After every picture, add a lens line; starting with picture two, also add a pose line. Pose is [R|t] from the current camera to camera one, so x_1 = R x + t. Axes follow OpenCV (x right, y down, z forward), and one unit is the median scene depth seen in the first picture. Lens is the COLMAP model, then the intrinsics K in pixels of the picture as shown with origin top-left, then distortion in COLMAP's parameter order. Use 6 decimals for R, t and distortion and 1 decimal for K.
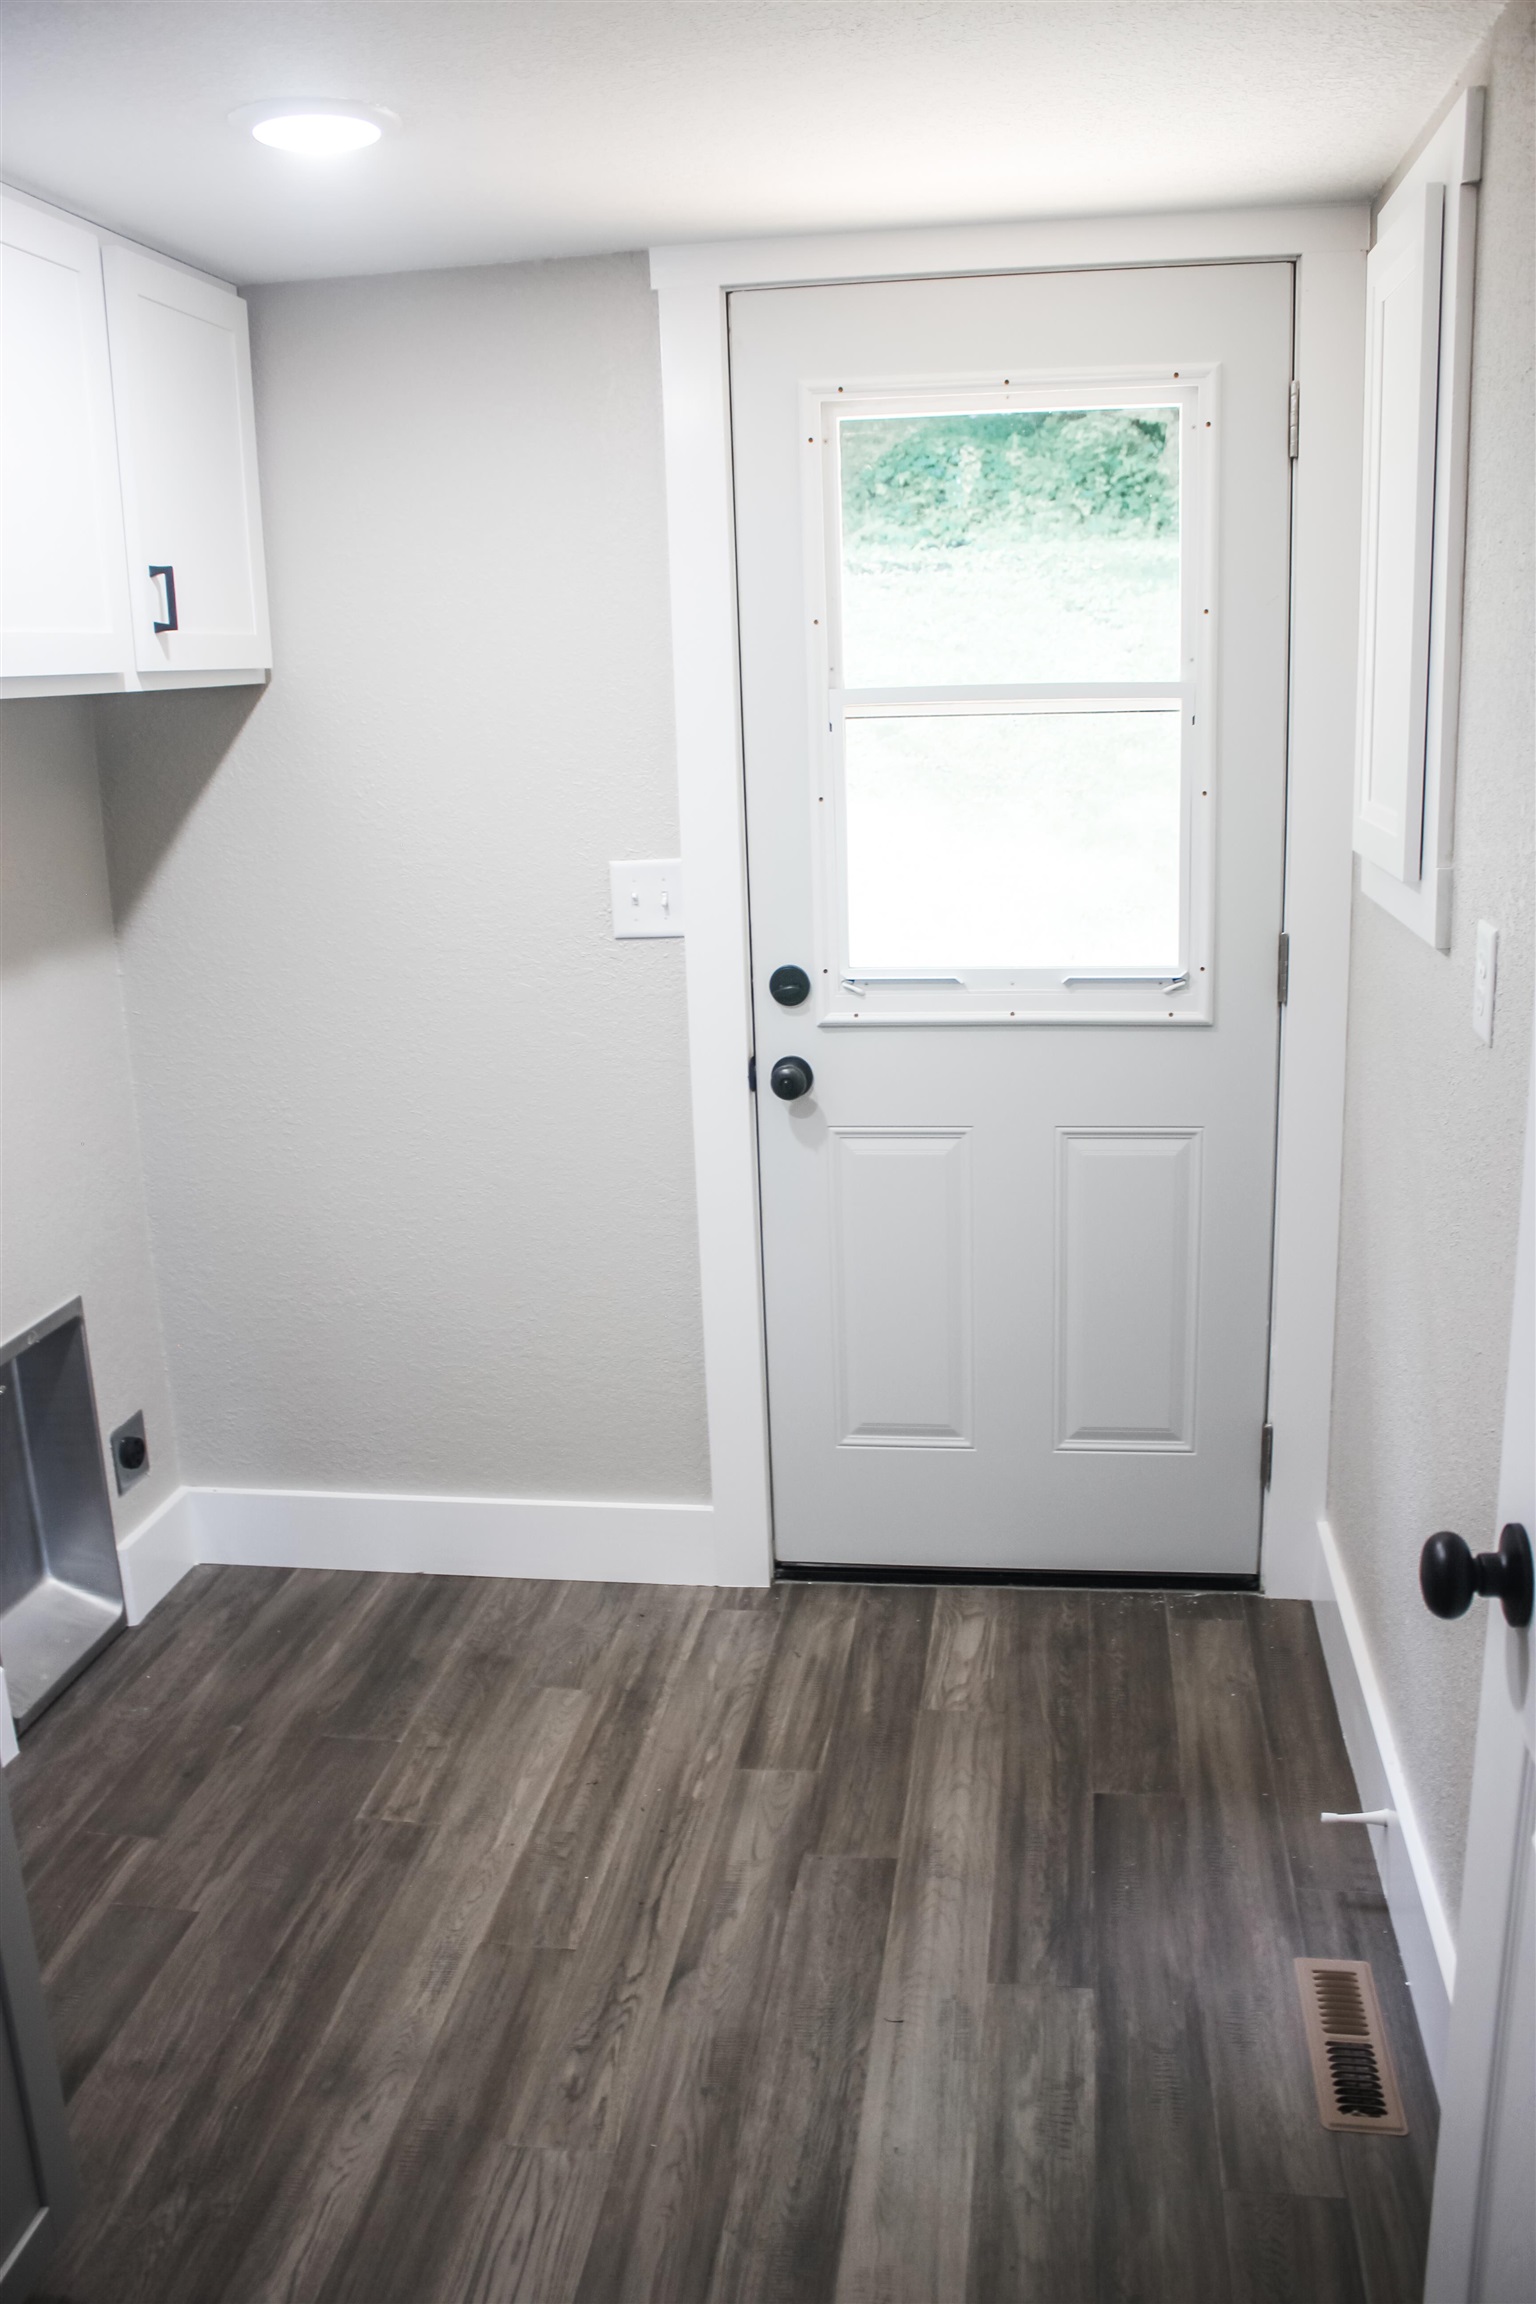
lens RADIAL K [[1911.9, 0, 787.3], [0, 1911.9, 1148.3], [0, 0, 1]] dist [-0.143280, 0.109173]
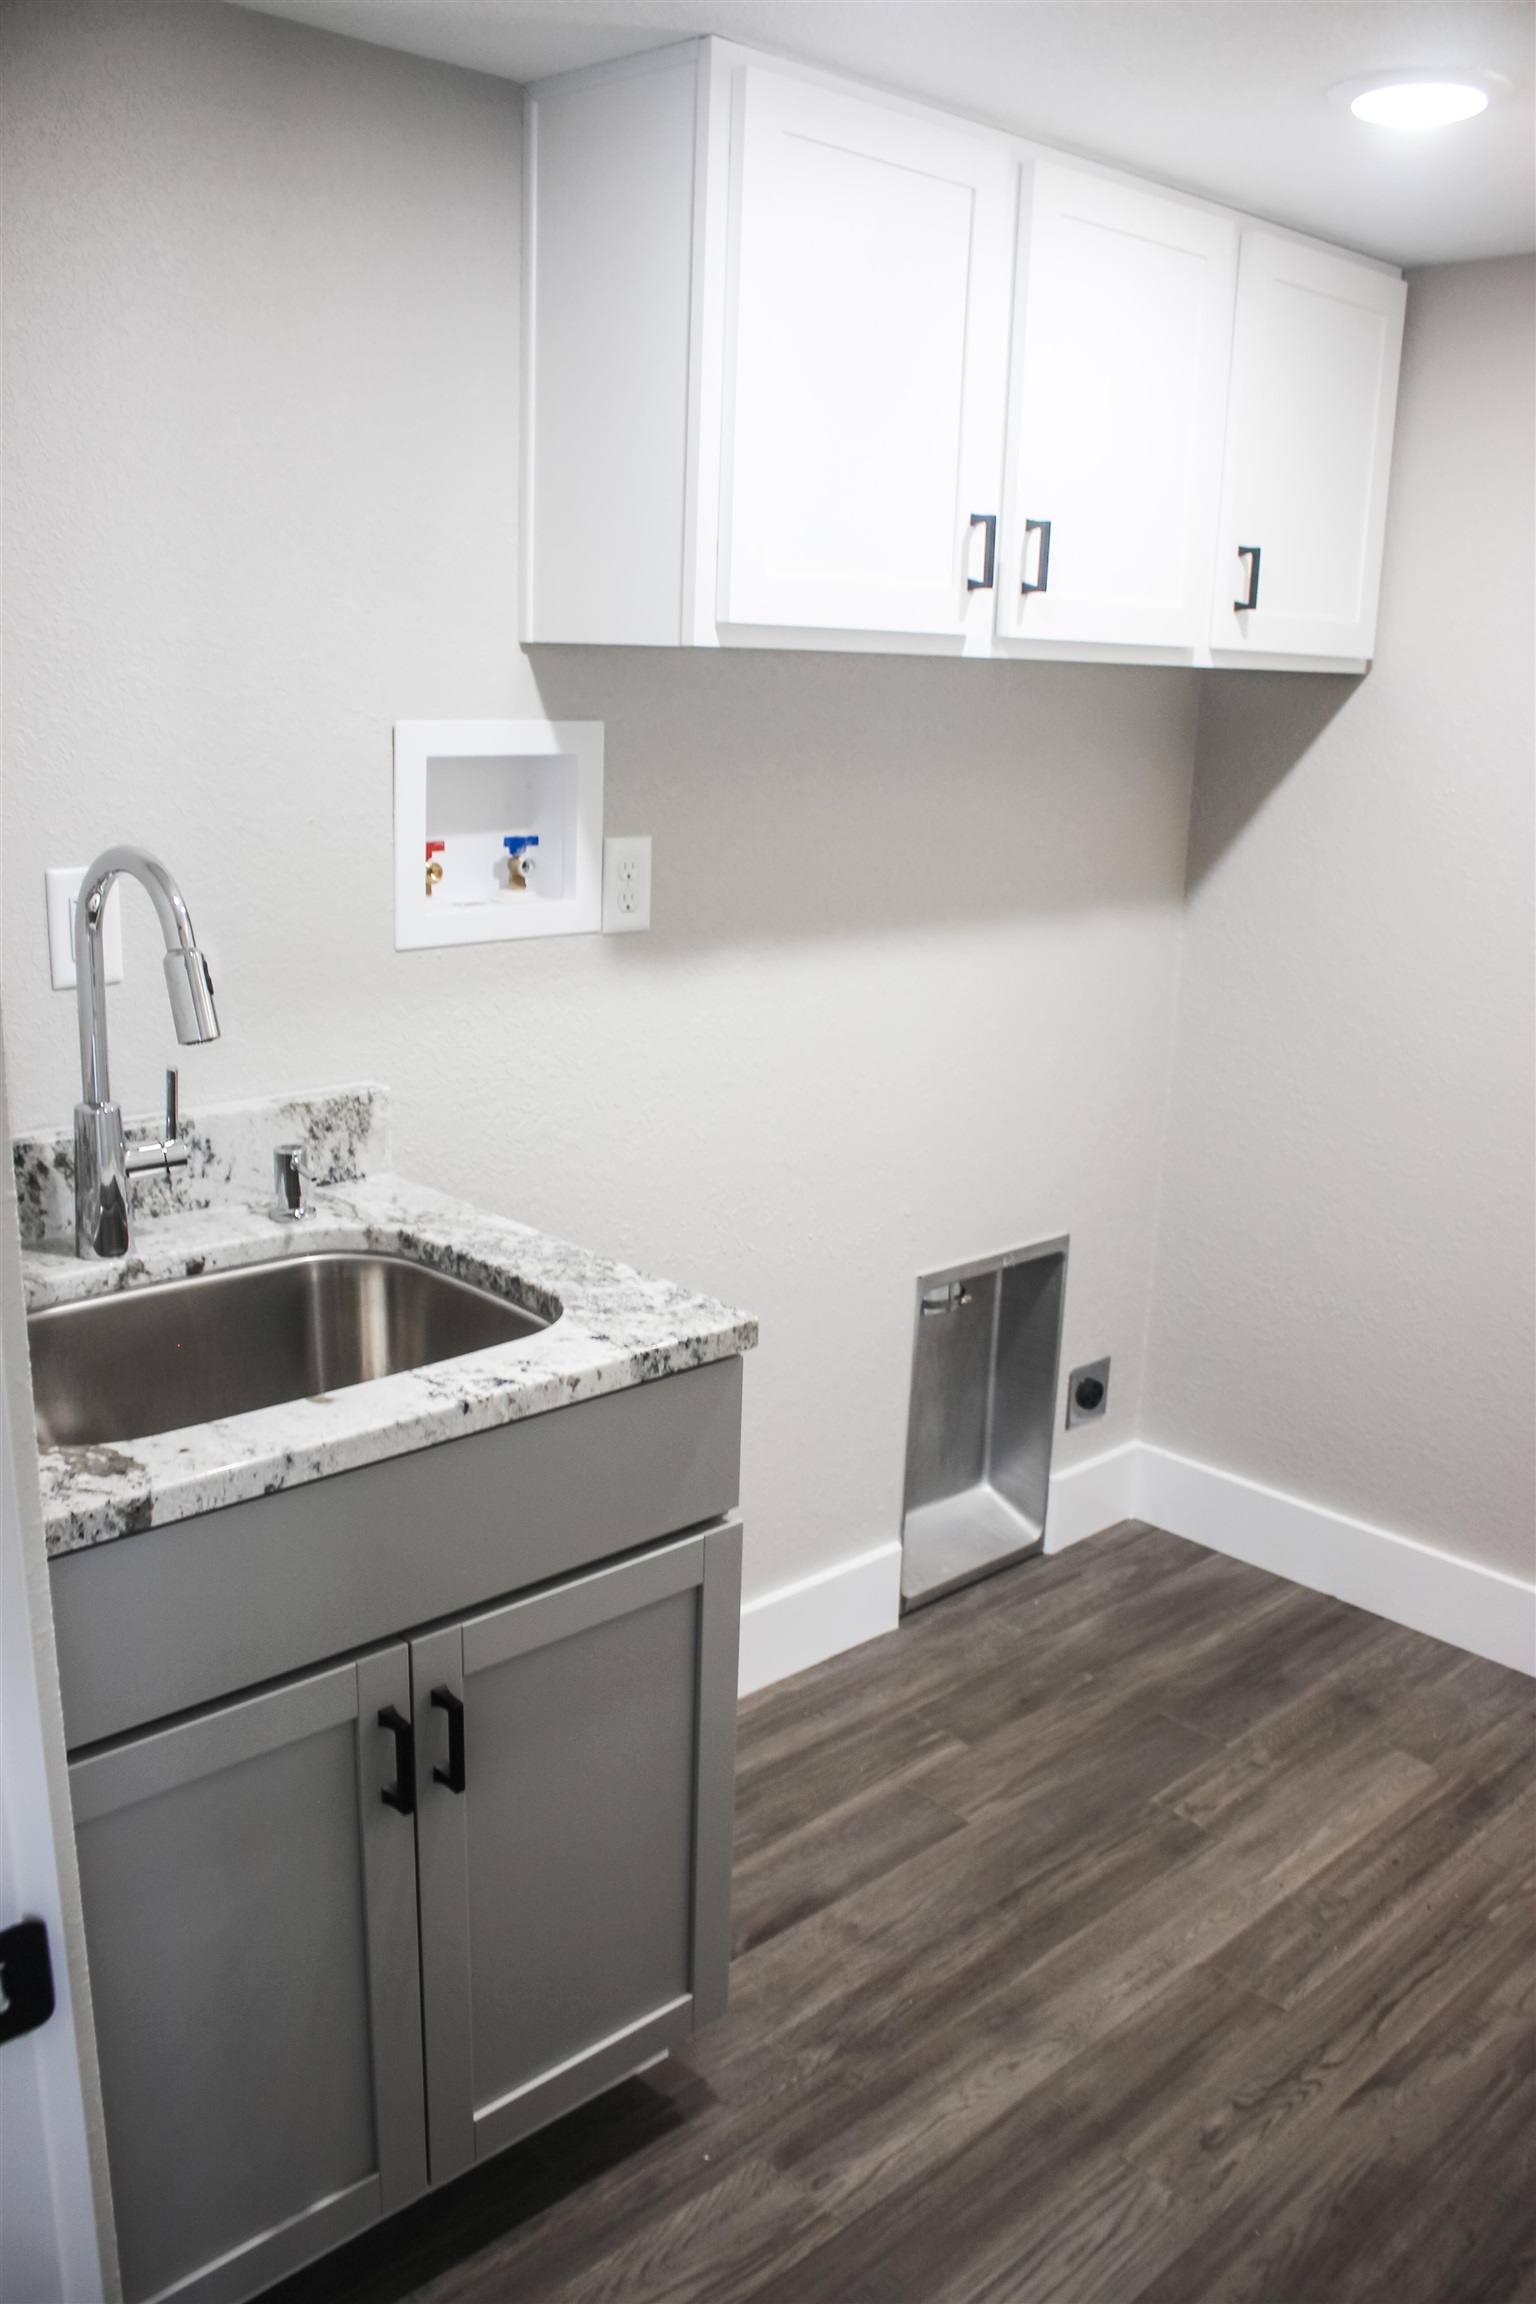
lens RADIAL K [[1911.9, 0, 774.4], [0, 1911.9, 1150.0], [0, 0, 1]] dist [-0.143280, 0.109173]
pose [[0.782434, 0.211984, -0.585542, 0.126258], [-0.208756, 0.975158, 0.074087, -0.013782], [0.586701, 0.064267, 0.807249, 0.047913]]
